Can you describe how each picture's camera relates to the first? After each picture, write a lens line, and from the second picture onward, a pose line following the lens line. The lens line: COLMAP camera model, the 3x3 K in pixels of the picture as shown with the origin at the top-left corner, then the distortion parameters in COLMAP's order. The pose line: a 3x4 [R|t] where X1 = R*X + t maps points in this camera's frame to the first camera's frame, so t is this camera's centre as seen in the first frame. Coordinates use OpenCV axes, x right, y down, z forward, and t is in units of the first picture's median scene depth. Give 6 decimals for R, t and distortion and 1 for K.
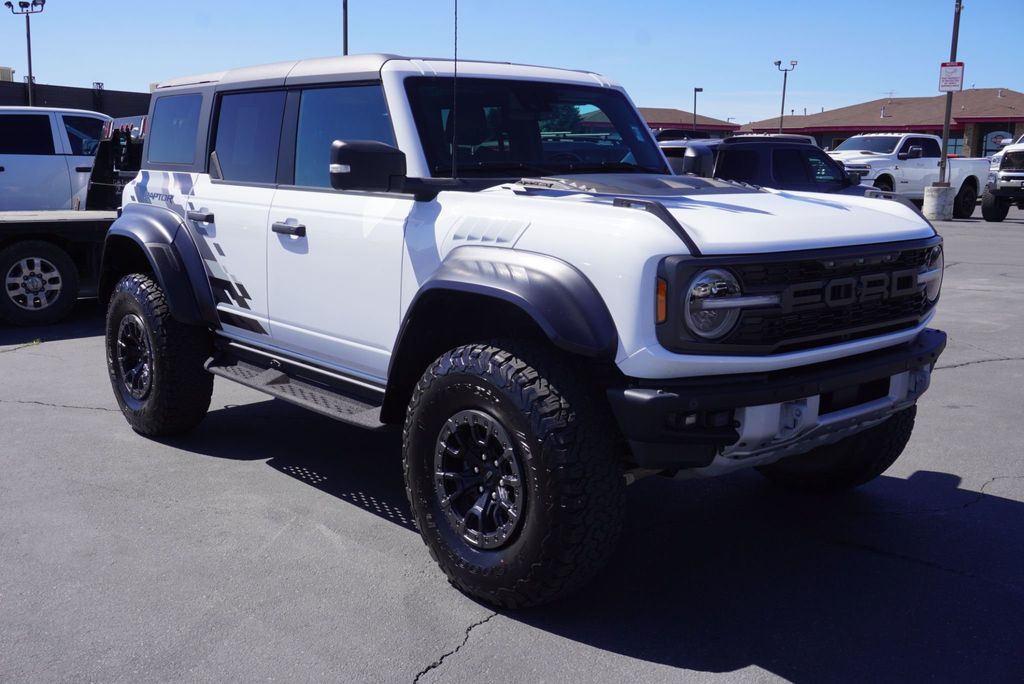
lens RADIAL K [[1011.9, 0, 486.5], [0, 1011.9, 335.0], [0, 0, 1]] dist [0.001901, 0.000000]
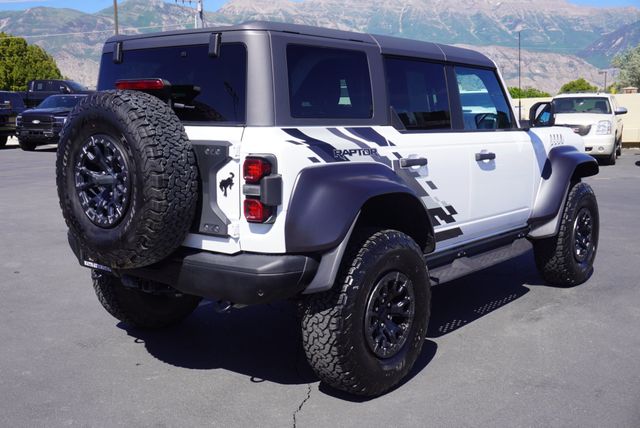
lens RADIAL K [[709.6, 0, 324.6], [0, 709.6, 214.6], [0, 0, 1]] dist [0.043418, 0.000000]
pose [[-0.191355, -0.145832, 0.970627, -1.130427], [0.171375, 0.968746, 0.179335, -0.236703], [-0.966444, 0.200658, -0.160383, 1.321332]]
